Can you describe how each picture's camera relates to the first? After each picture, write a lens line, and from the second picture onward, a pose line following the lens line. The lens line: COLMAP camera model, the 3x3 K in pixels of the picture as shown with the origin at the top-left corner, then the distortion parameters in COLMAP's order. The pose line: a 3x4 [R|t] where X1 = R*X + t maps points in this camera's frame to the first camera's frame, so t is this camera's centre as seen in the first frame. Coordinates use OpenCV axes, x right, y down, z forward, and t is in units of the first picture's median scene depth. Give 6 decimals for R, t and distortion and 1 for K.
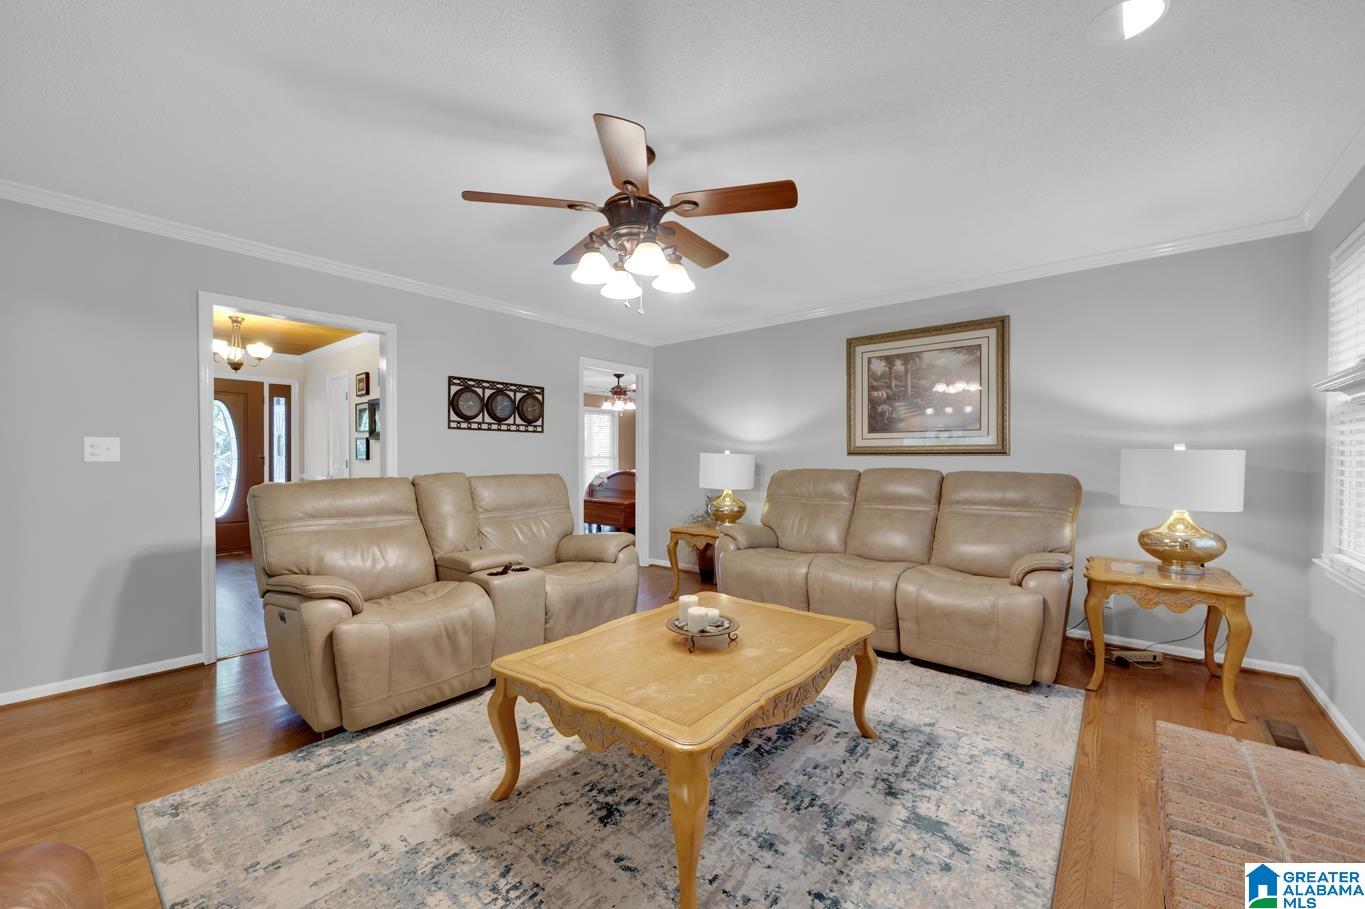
lens RADIAL K [[537.7, 0, 686.8], [0, 537.7, 459.1], [0, 0, 1]] dist [-0.005924, 0.000089]
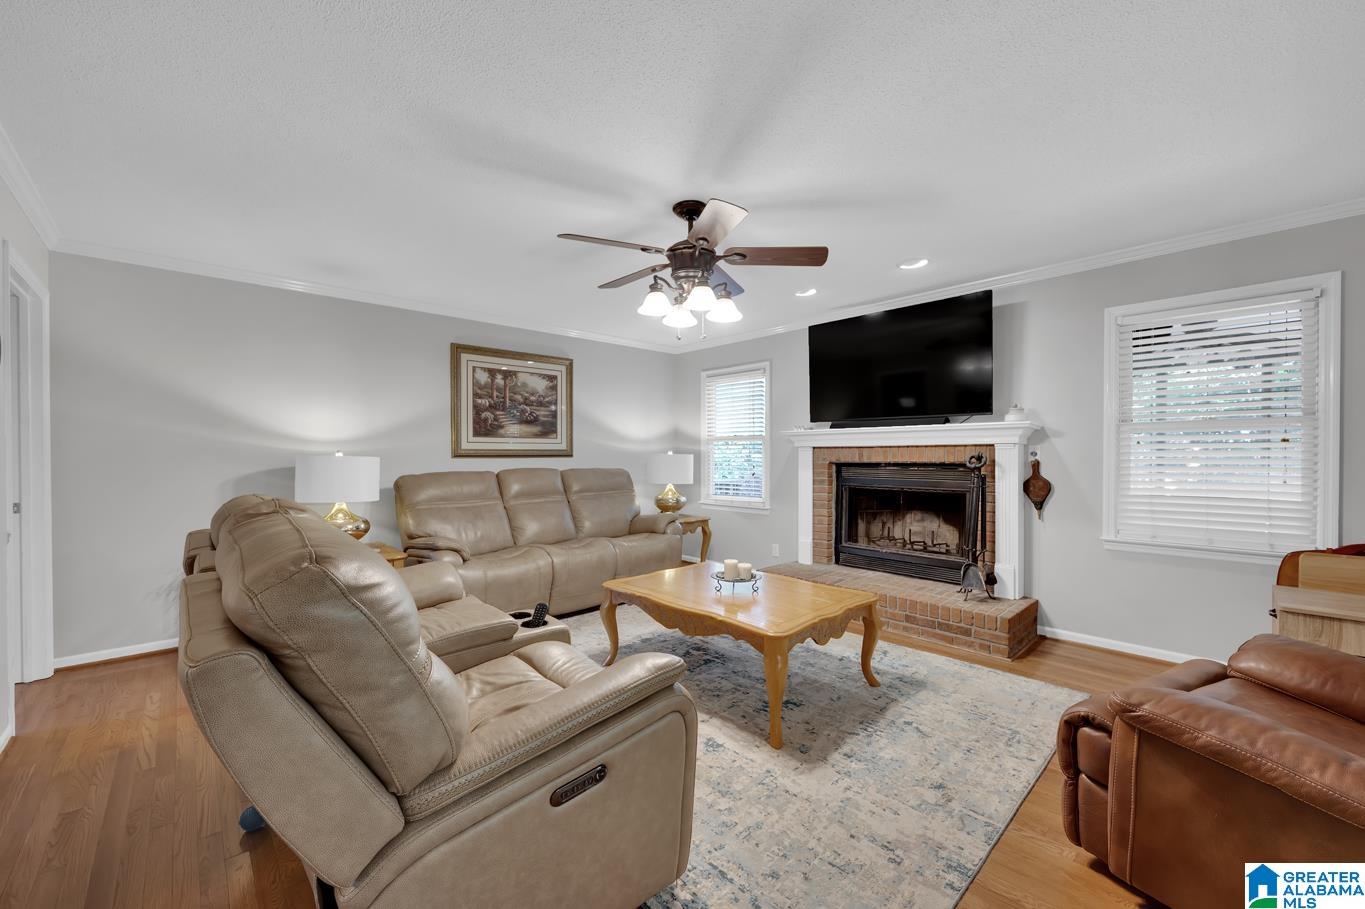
lens RADIAL K [[537.7, 0, 681.9], [0, 537.7, 457.4], [0, 0, 1]] dist [-0.005924, 0.000089]
pose [[0.131078, -0.007071, 0.991347, -0.692038], [0.008118, 0.999949, 0.006059, -0.011019], [-0.991339, 0.007253, 0.131129, 0.463166]]
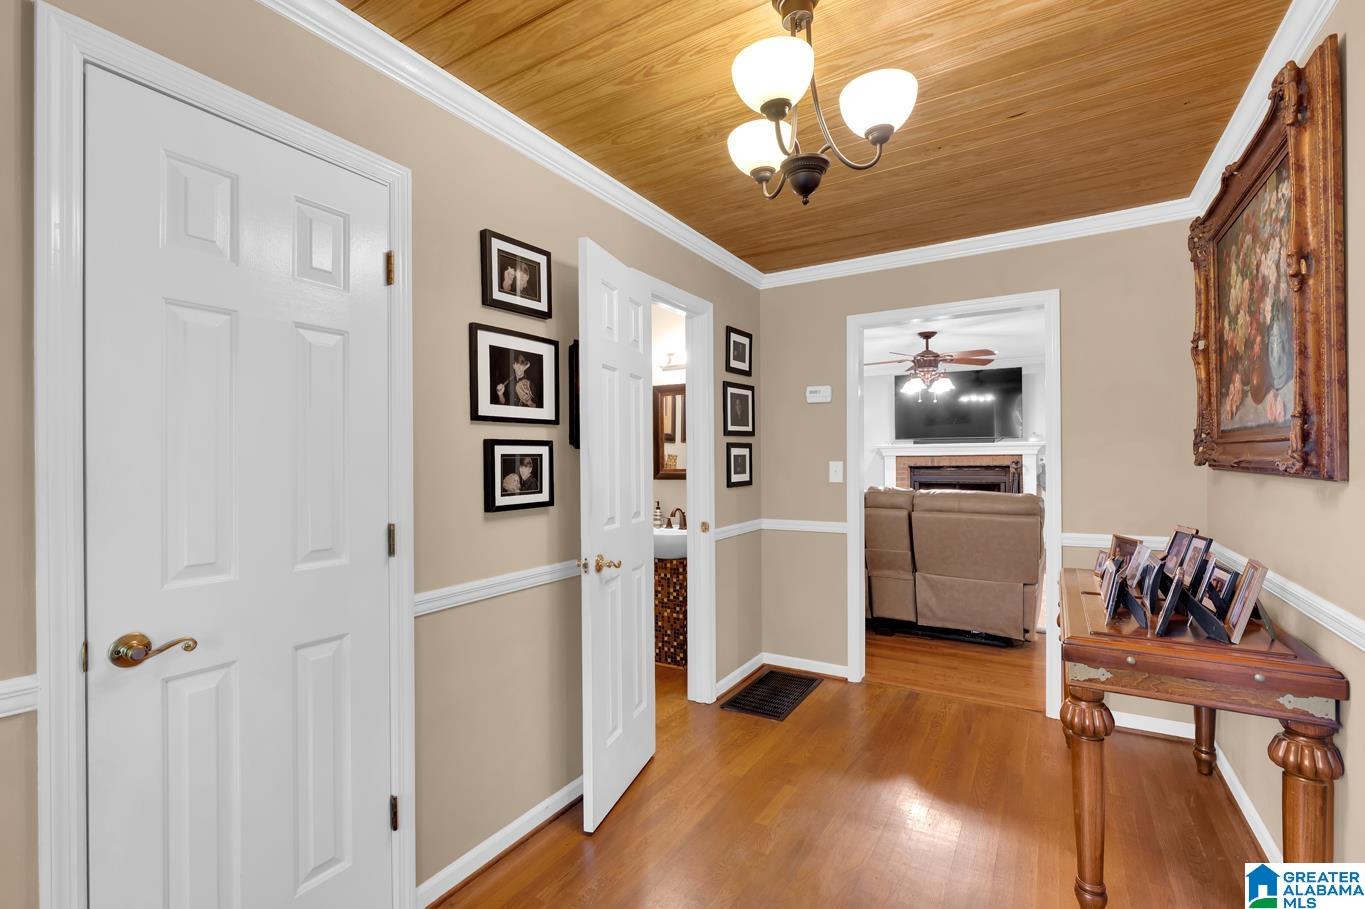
lens RADIAL K [[604.7, 0, 682.3], [0, 604.7, 456.3], [0, 0, 1]] dist [-0.001577, -0.000476]
pose [[-0.135737, -0.001568, 0.990744, -1.337186], [0.017475, 0.999839, 0.003976, -0.042096], [-0.990591, 0.017852, -0.135688, 1.273593]]
